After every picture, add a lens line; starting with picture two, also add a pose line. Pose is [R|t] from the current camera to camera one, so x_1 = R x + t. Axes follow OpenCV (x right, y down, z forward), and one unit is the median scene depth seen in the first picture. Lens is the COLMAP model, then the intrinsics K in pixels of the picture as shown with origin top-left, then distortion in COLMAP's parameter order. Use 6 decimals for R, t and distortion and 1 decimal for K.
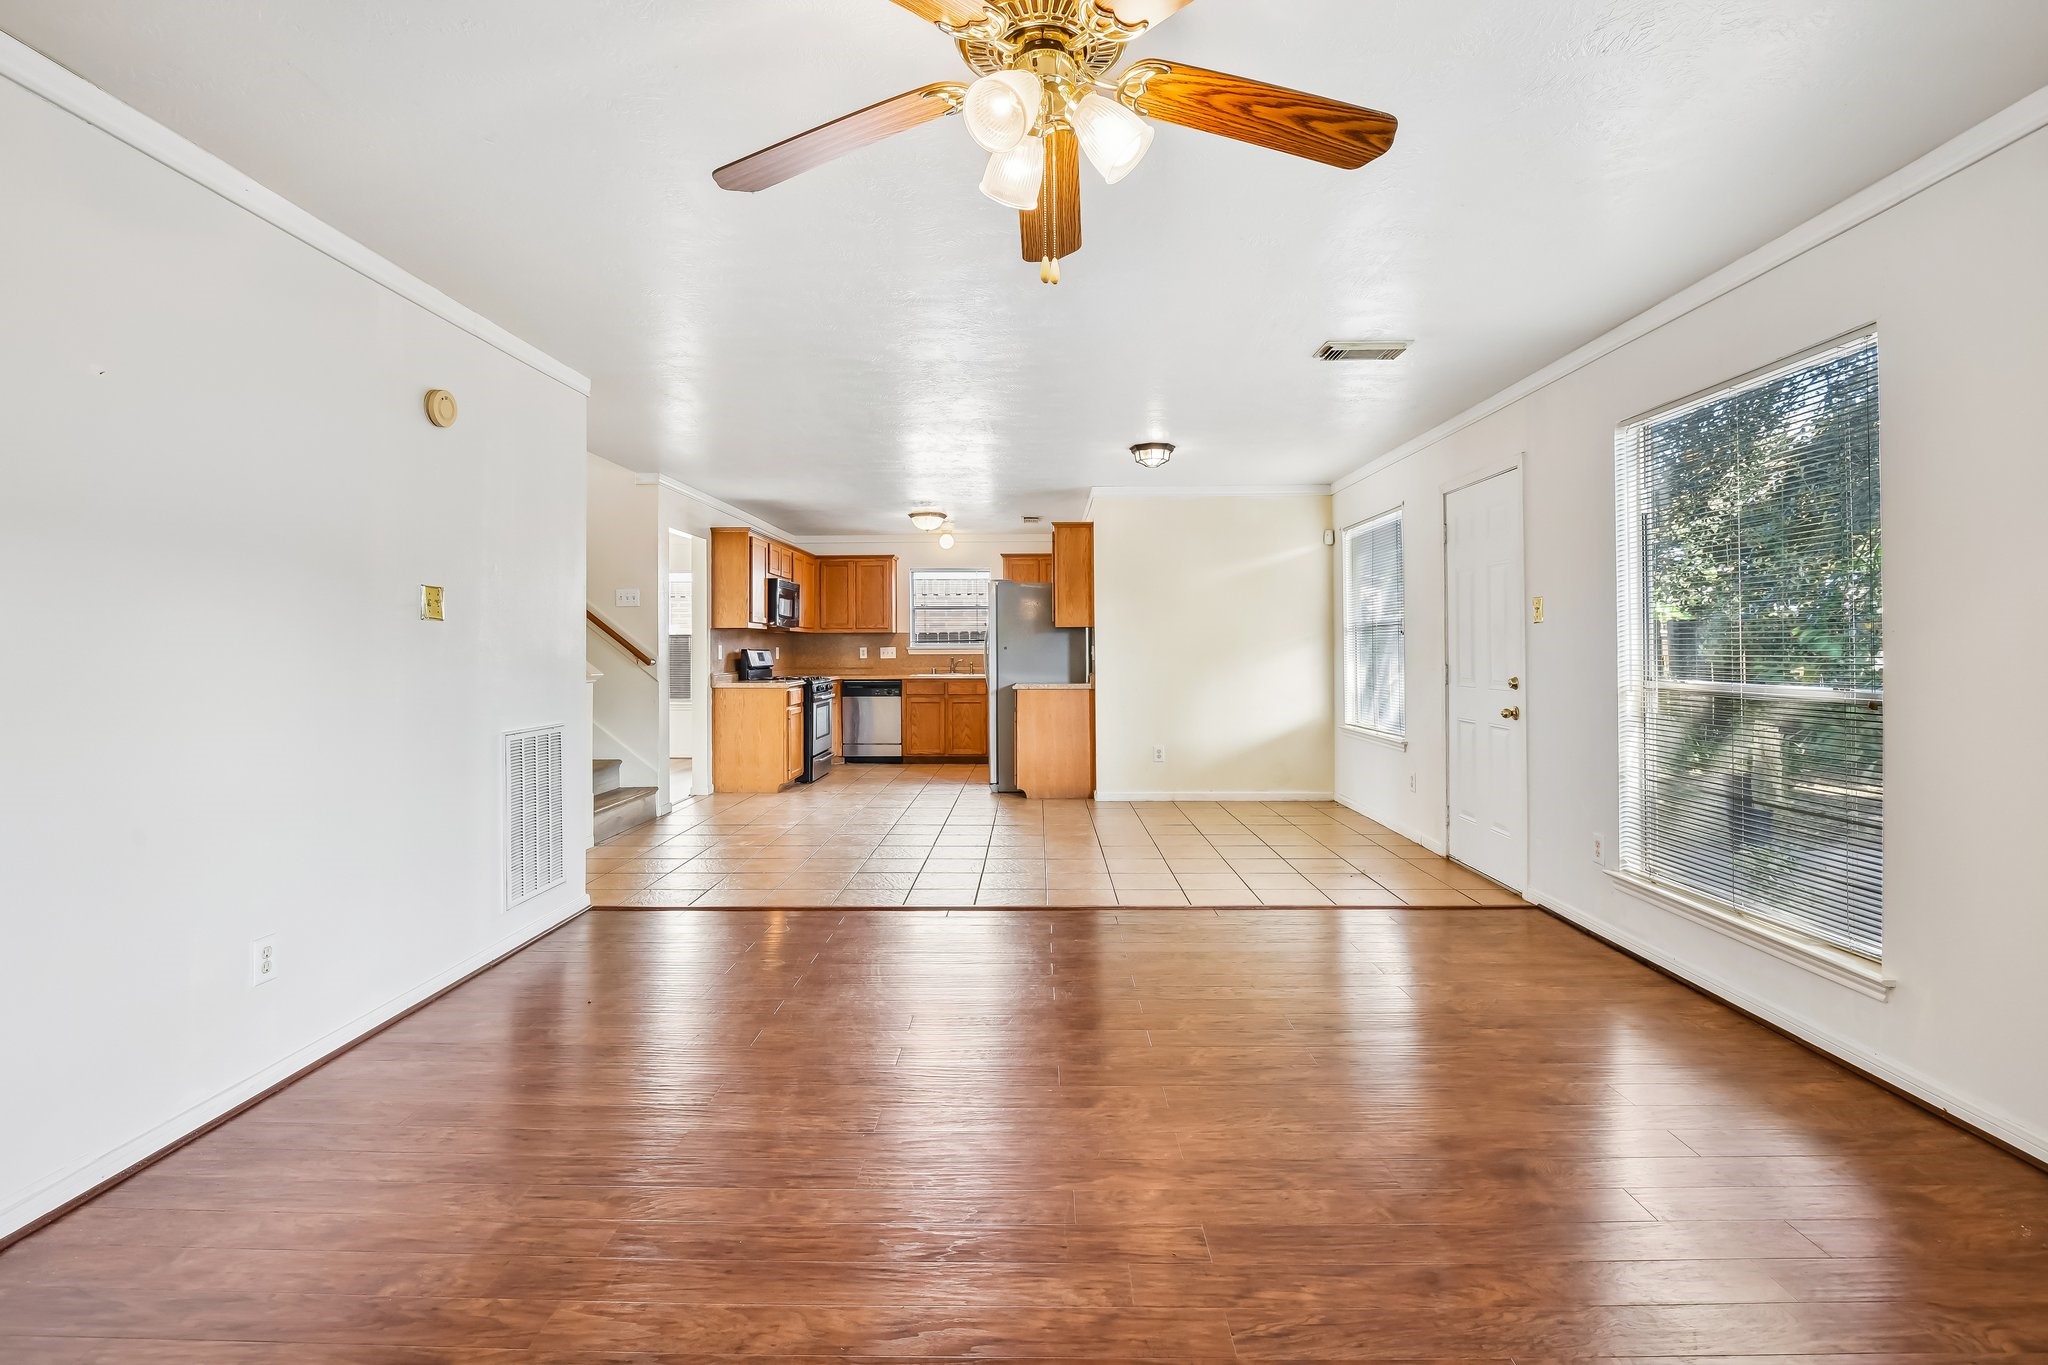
lens RADIAL K [[939.1, 0, 1014.0], [0, 939.1, 652.3], [0, 0, 1]] dist [-0.004076, -0.009550]
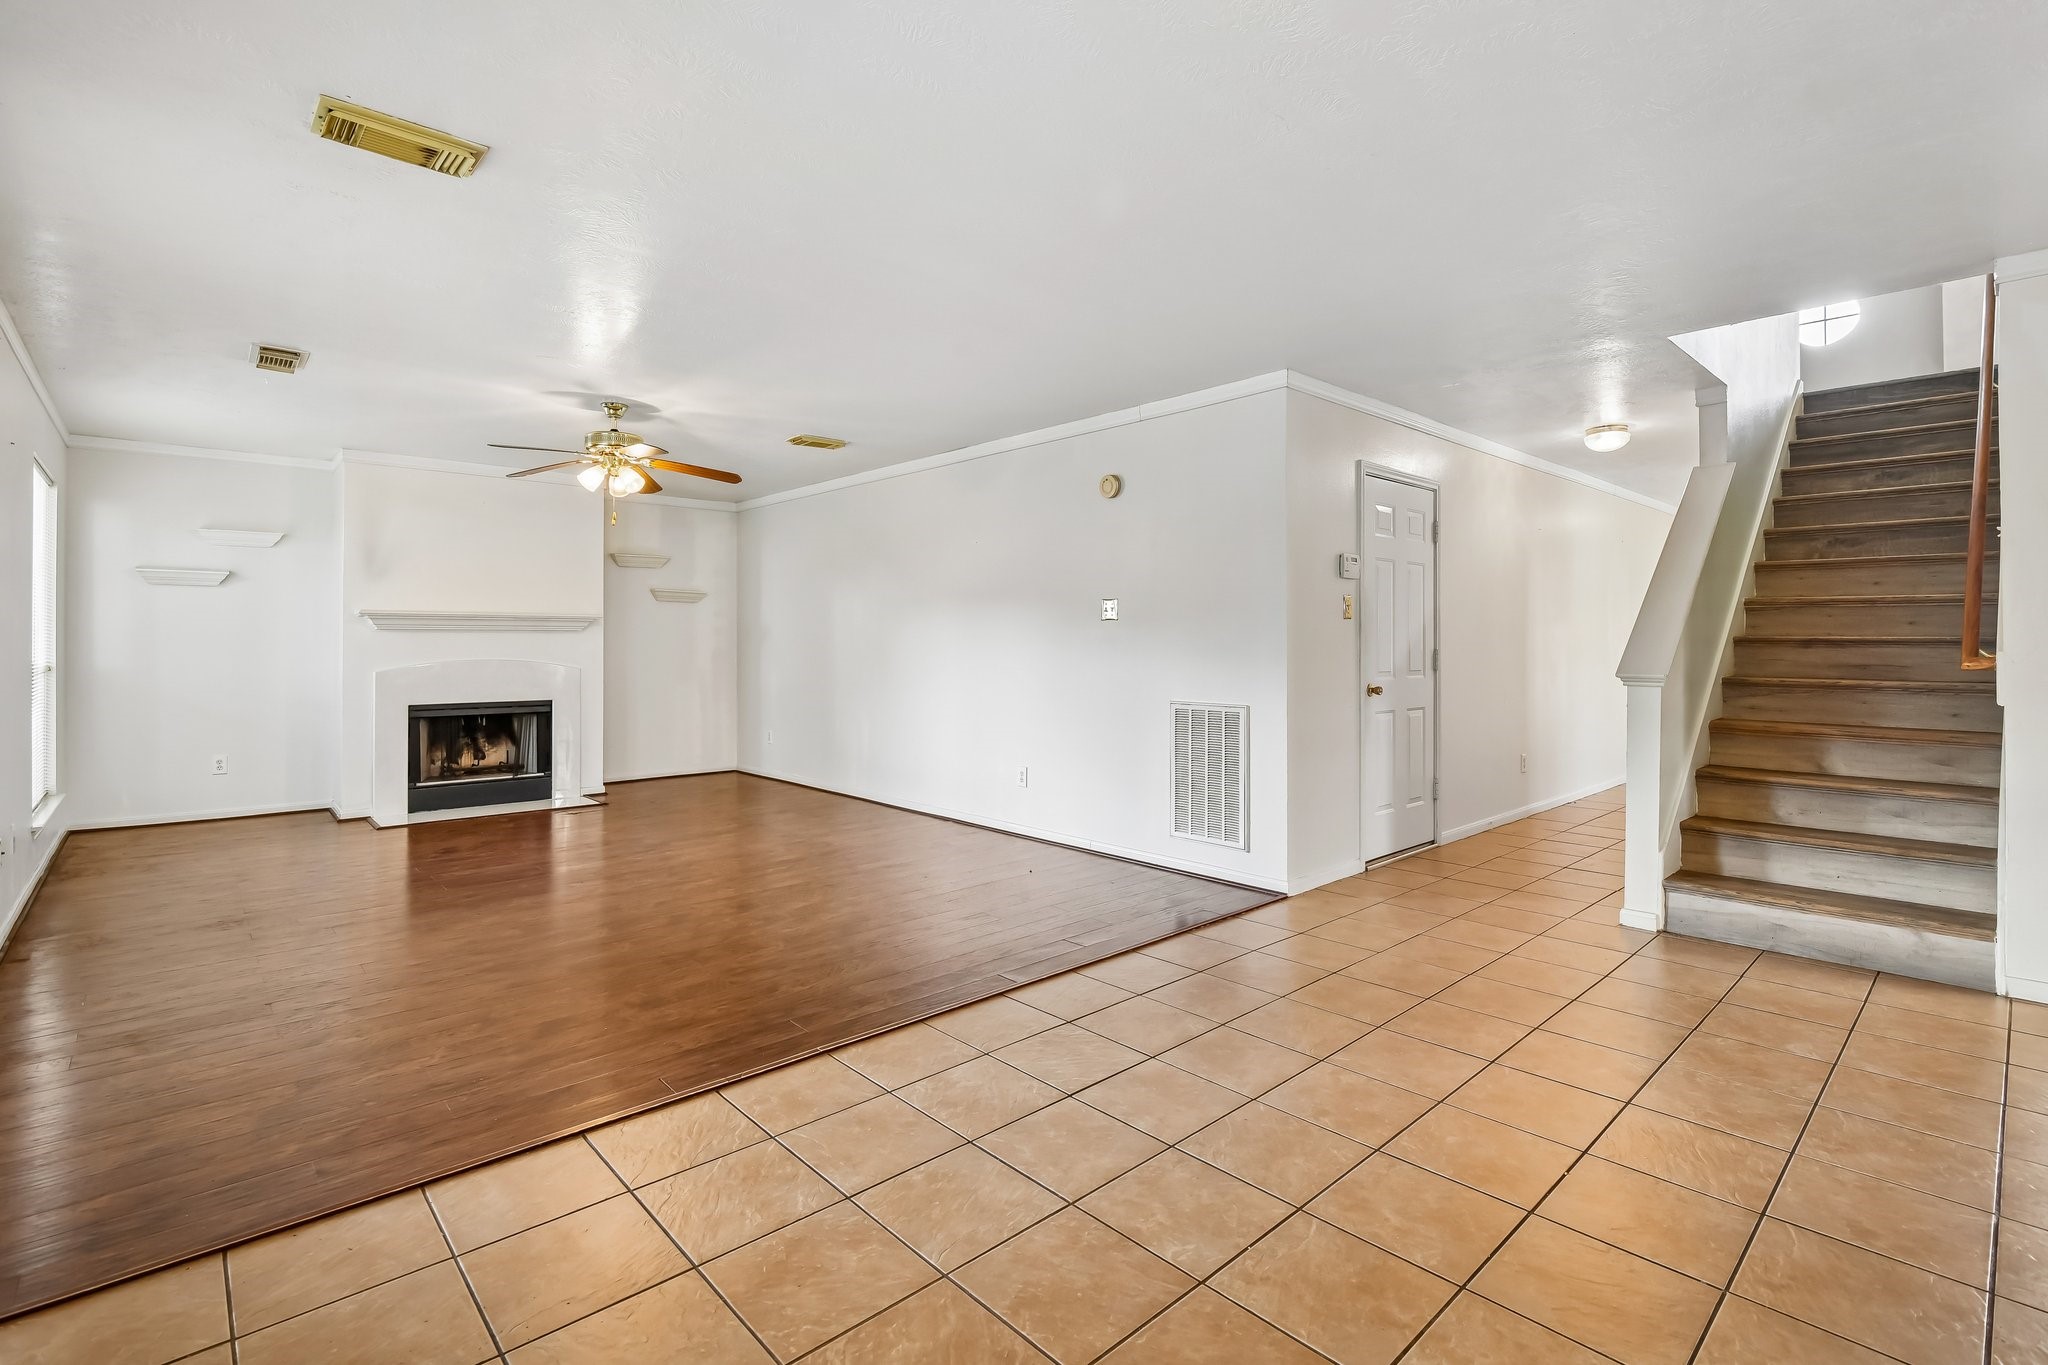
lens RADIAL K [[939.1, 0, 1014.0], [0, 939.1, 652.3], [0, 0, 1]] dist [-0.004076, -0.009550]
pose [[-0.724914, 0.007462, -0.688799, 0.247157], [-0.000606, 0.999934, 0.011470, -0.000115], [0.688839, 0.008732, -0.724862, 0.846762]]
